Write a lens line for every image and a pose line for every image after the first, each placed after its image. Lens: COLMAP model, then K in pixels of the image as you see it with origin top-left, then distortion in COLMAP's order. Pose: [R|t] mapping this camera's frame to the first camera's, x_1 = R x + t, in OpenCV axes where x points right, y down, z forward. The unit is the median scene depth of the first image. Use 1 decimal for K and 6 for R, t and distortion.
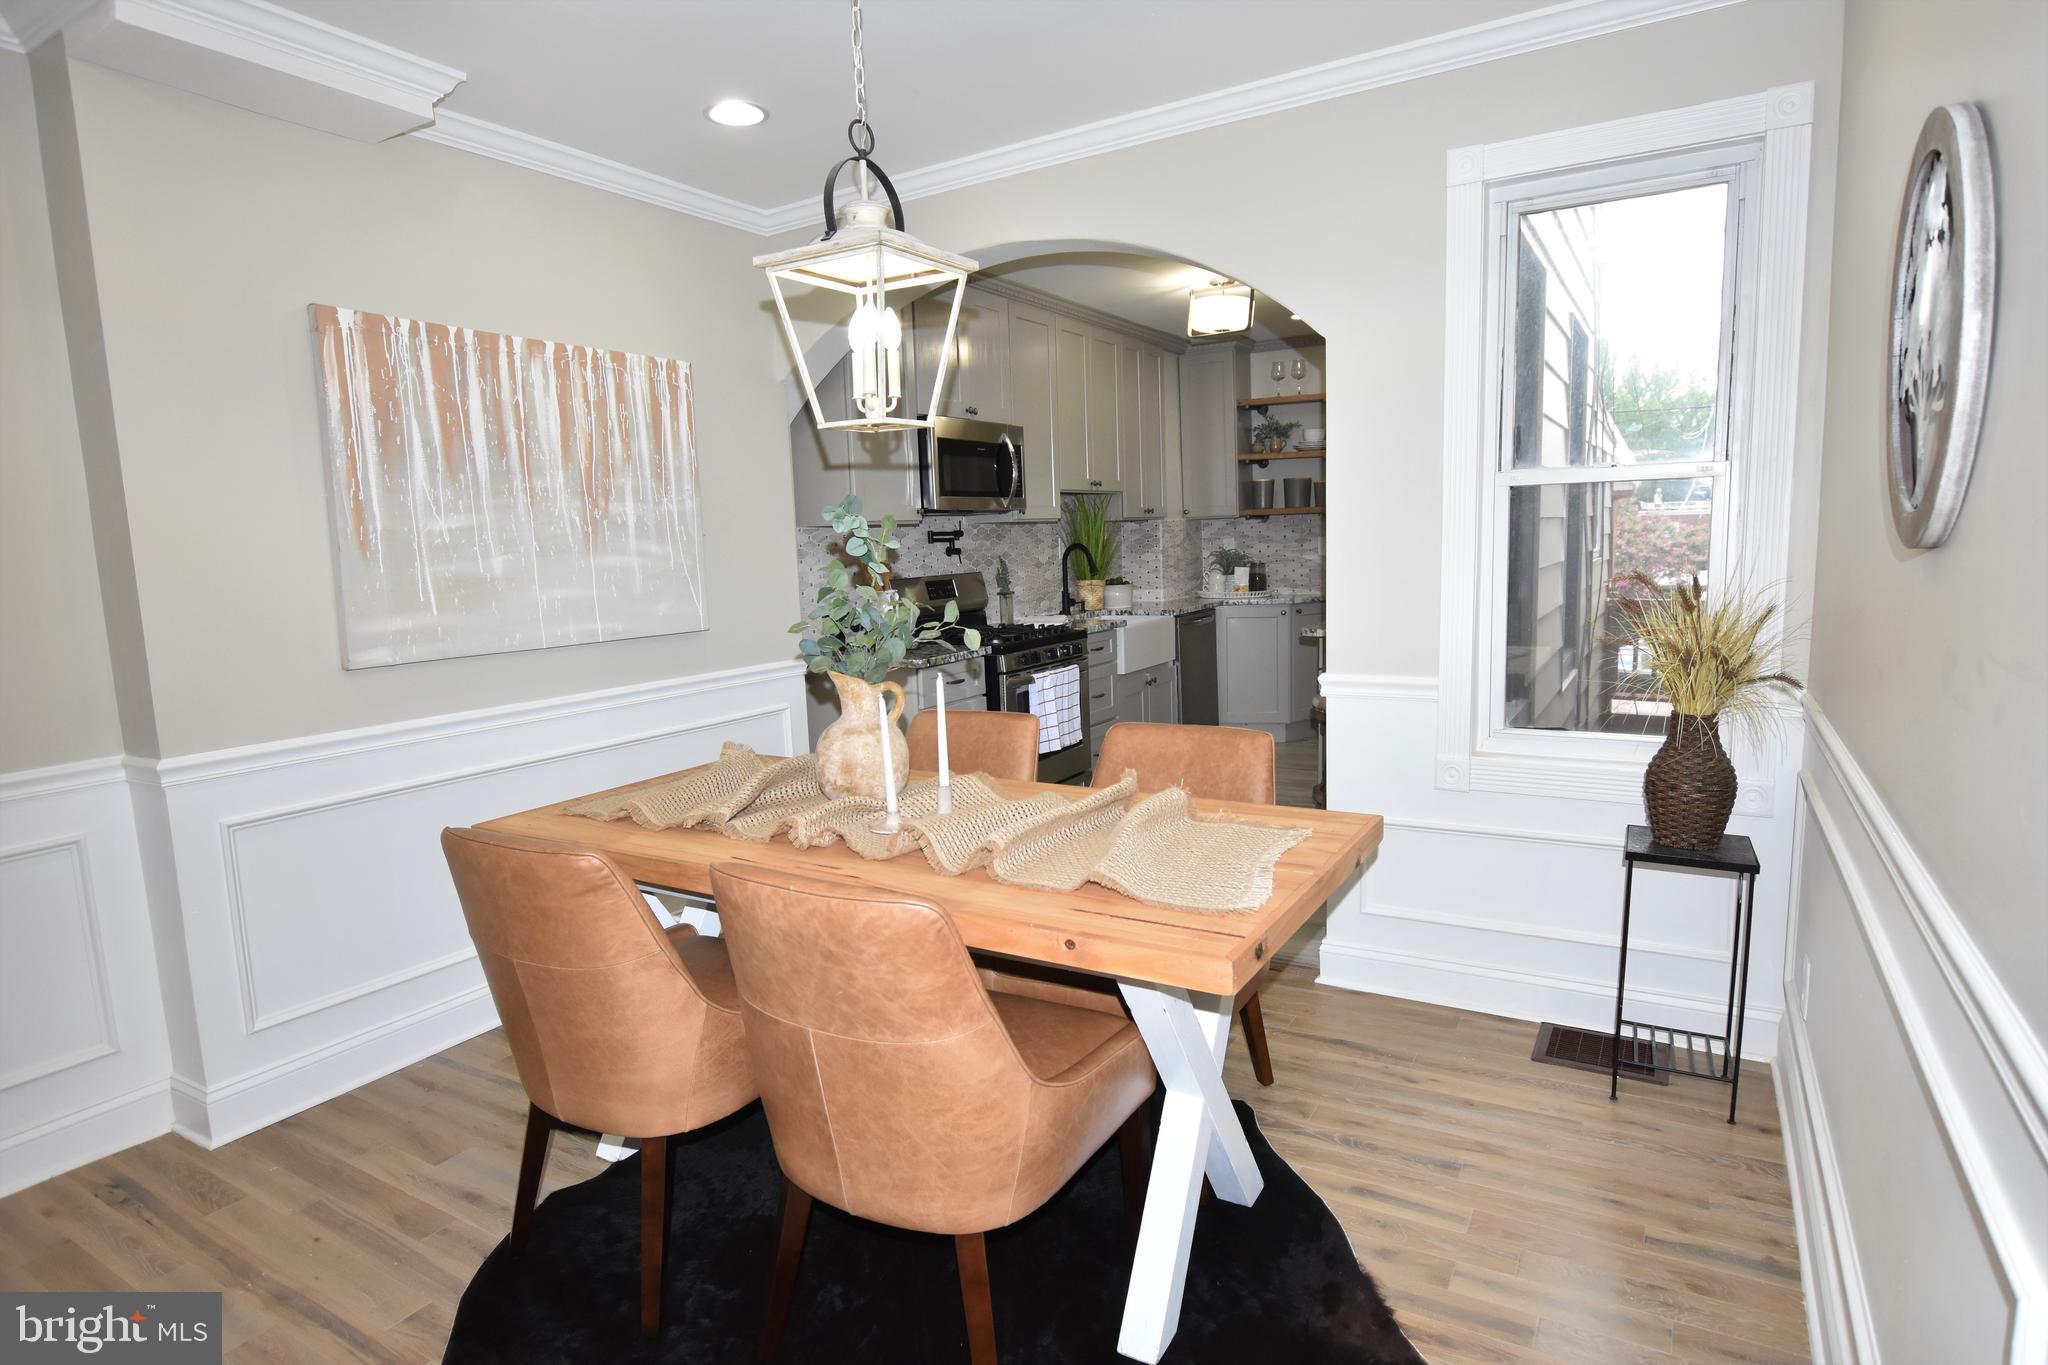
lens RADIAL K [[1099.9, 0, 1019.3], [0, 1099.9, 678.8], [0, 0, 1]] dist [-0.021074, 0.004750]
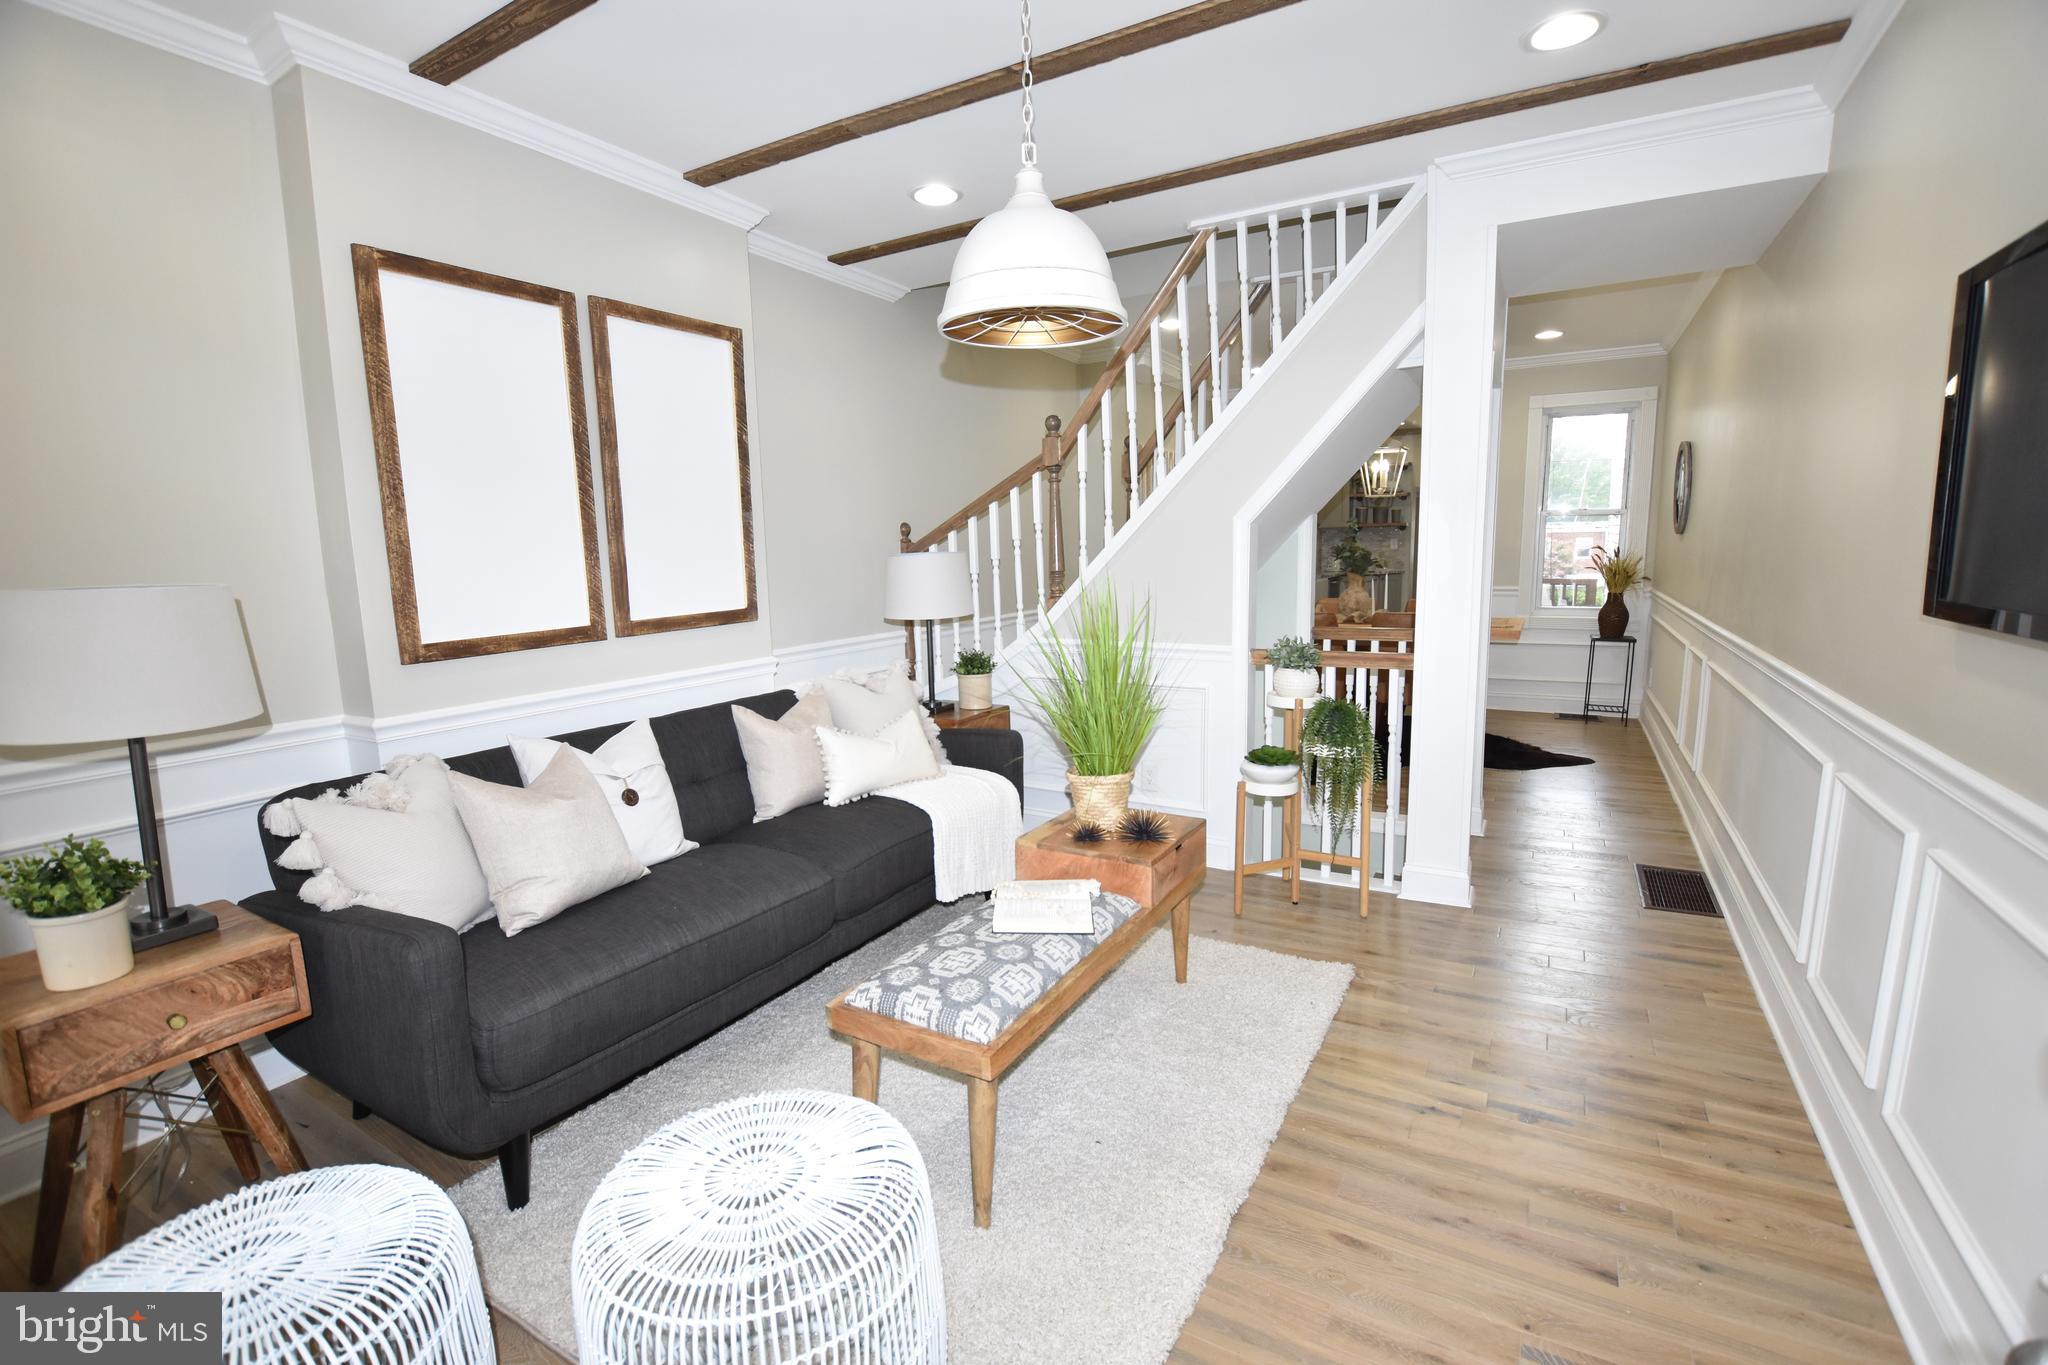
lens RADIAL K [[902.6, 0, 1026.5], [0, 902.6, 685.9], [0, 0, 1]] dist [-0.028610, 0.003430]
pose [[0.999928, 0.000654, 0.012019, -0.392576], [-0.000958, 0.999680, 0.025264, 0.086391], [-0.011998, -0.025274, 0.999609, -0.548599]]
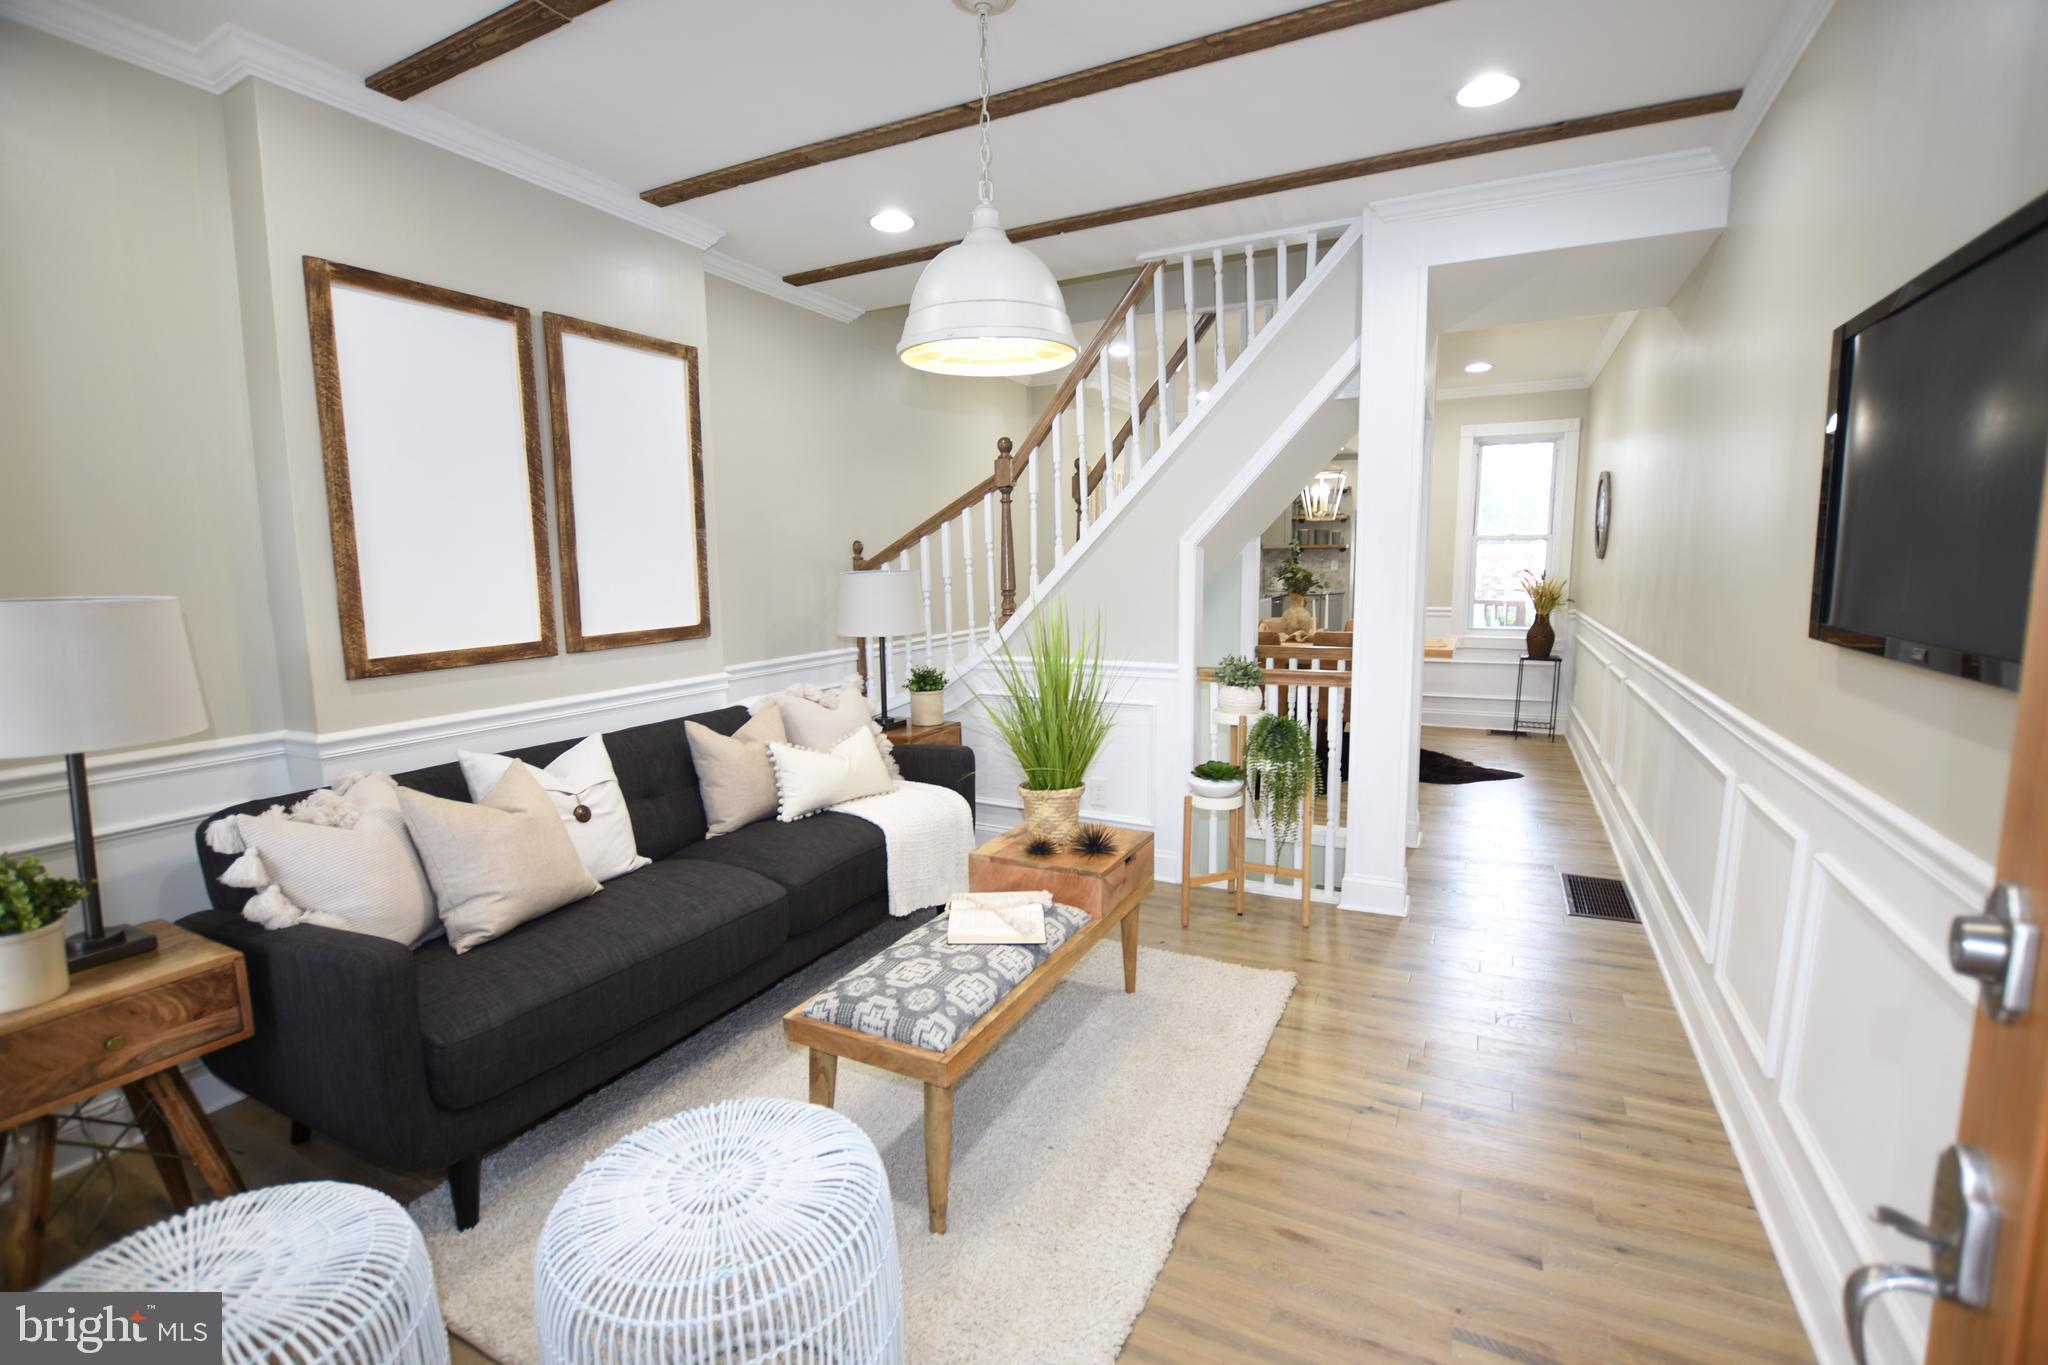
lens RADIAL K [[902.6, 0, 1027.1], [0, 902.6, 685.9], [0, 0, 1]] dist [-0.028610, 0.003430]
pose [[0.997562, 0.003474, 0.069705, -0.394932], [-0.003938, 0.999971, 0.006512, 0.086319], [-0.069680, -0.006771, 0.997546, -0.557681]]
